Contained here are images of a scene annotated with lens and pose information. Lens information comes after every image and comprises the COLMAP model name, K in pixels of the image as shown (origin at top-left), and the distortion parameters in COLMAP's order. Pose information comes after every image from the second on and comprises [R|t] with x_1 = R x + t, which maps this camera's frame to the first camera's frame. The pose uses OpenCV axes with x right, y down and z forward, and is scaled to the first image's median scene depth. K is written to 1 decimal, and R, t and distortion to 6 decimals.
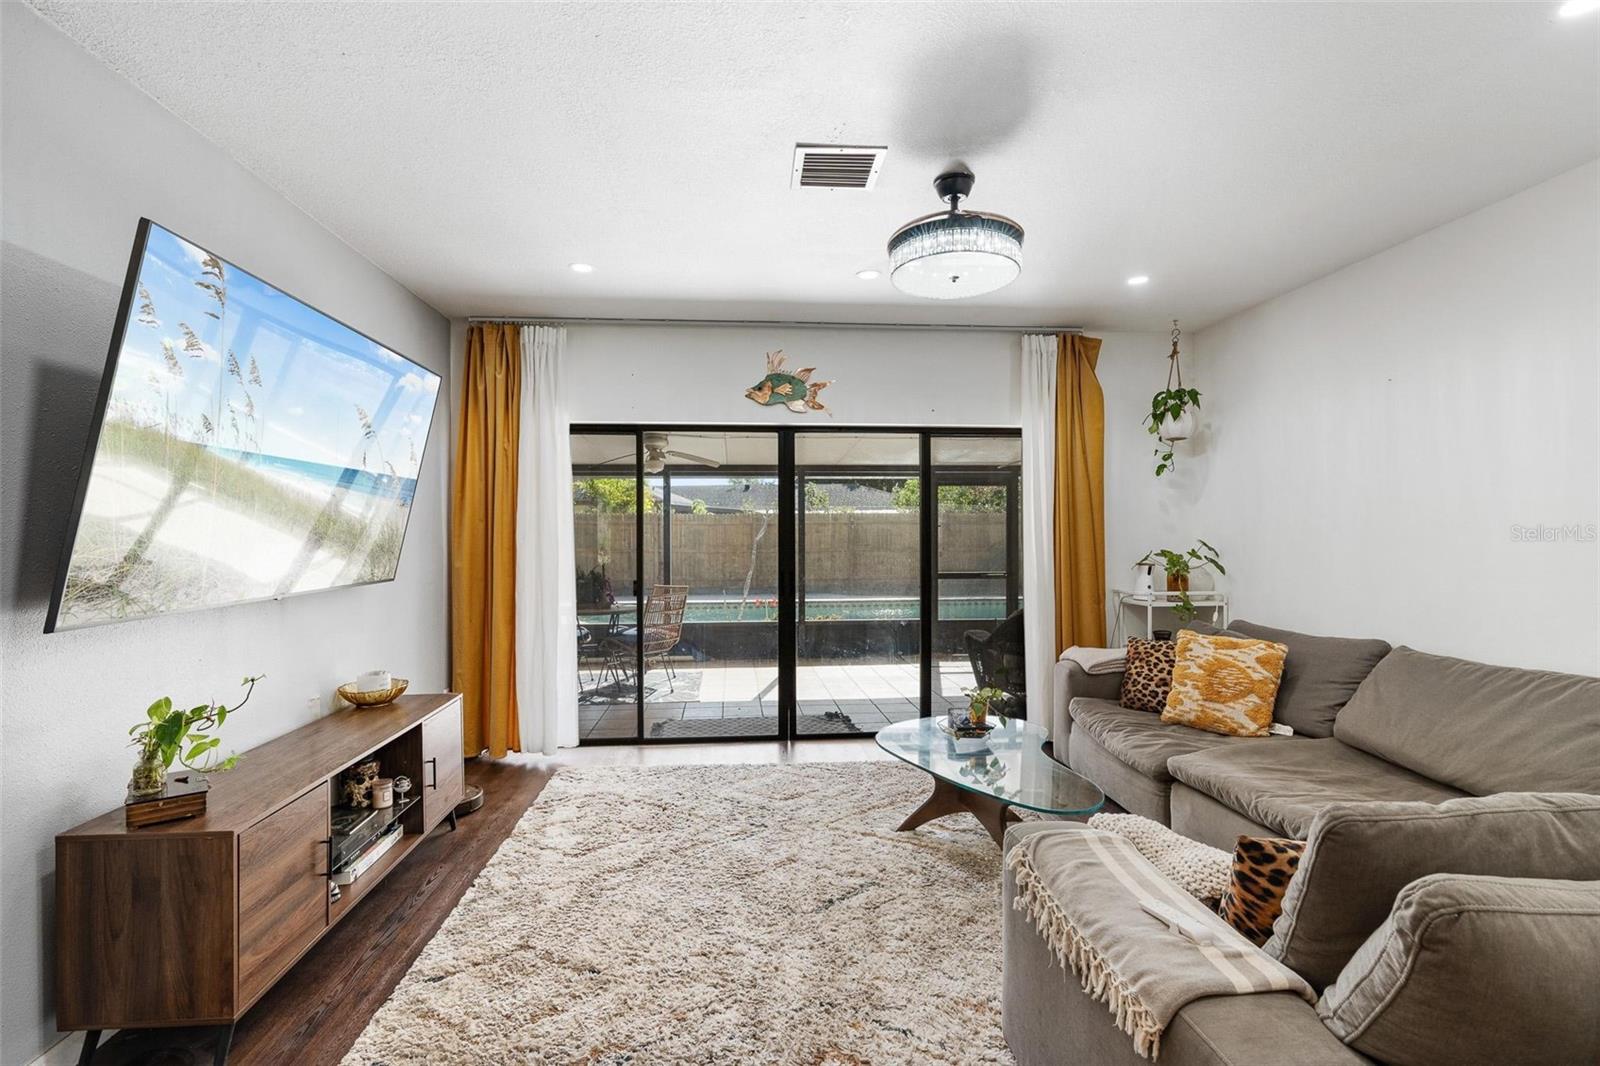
lens RADIAL K [[743.9, 0, 800.0], [0, 743.9, 533.0], [0, 0, 1]] dist [-0.009938, 0.000221]
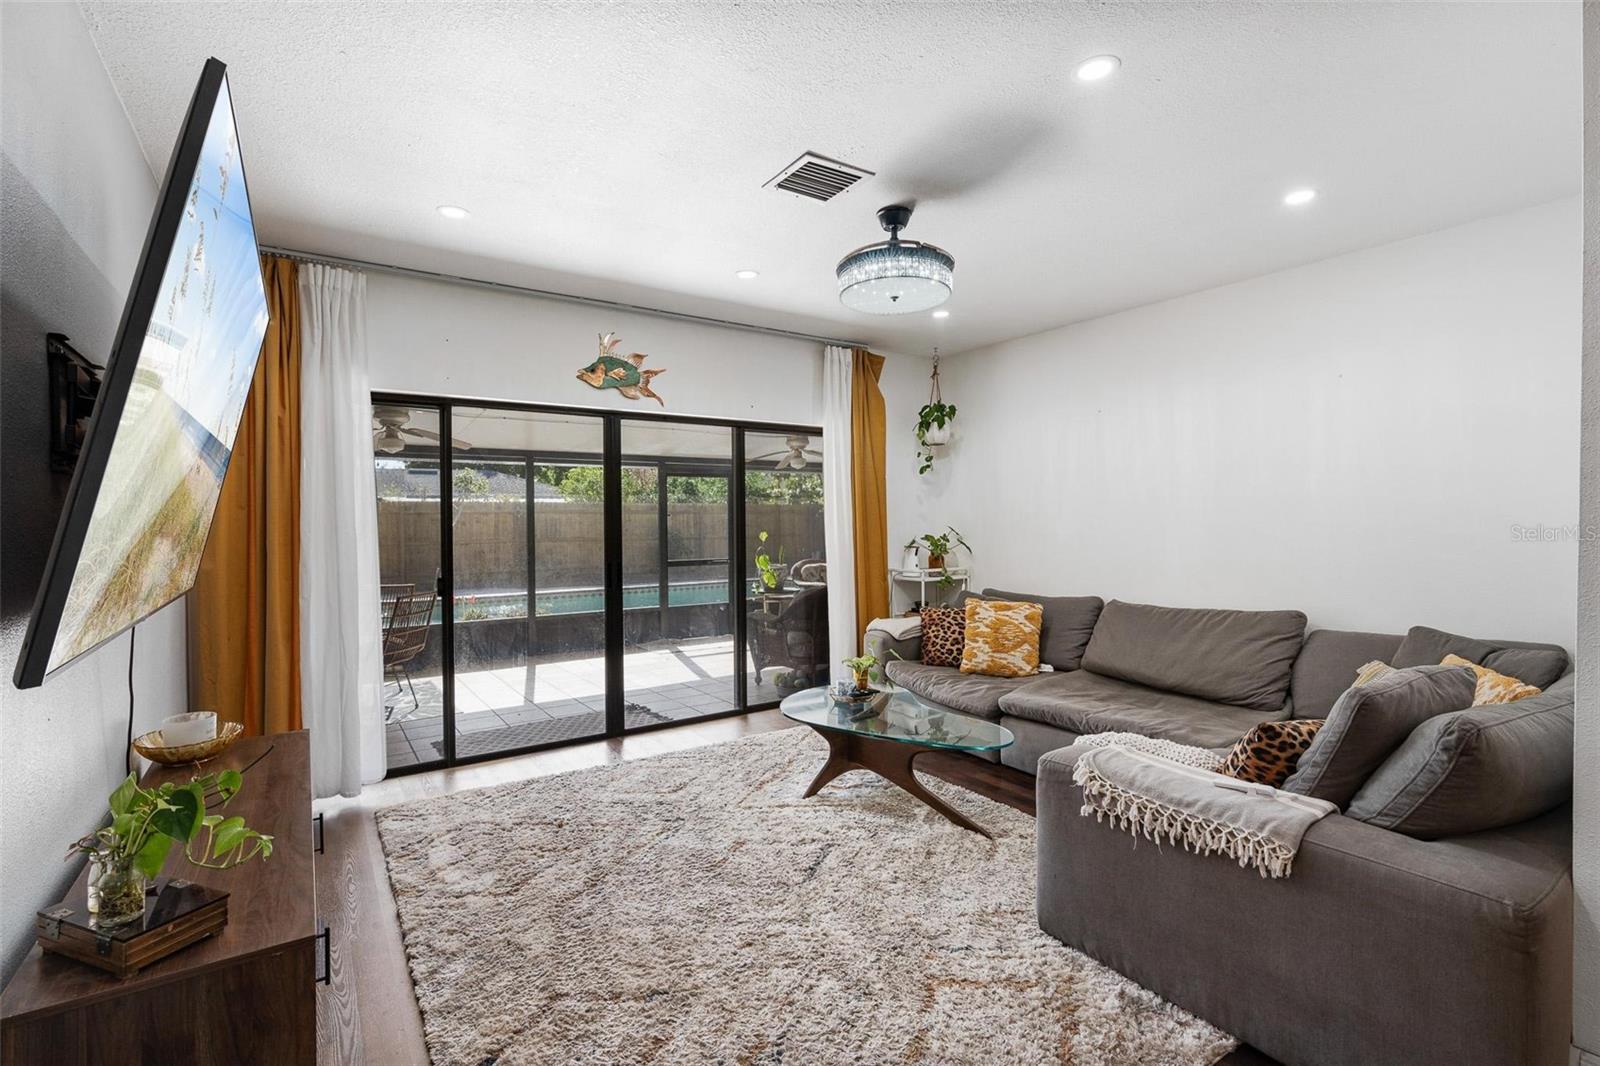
lens RADIAL K [[730.1, 0, 804.2], [0, 730.1, 522.3], [0, 0, 1]] dist [-0.011827, 0.000823]
pose [[0.867877, -0.004670, 0.496758, -0.326829], [0.004573, 0.999989, 0.001412, -0.000314], [-0.496759, 0.001046, 0.867888, 0.067238]]
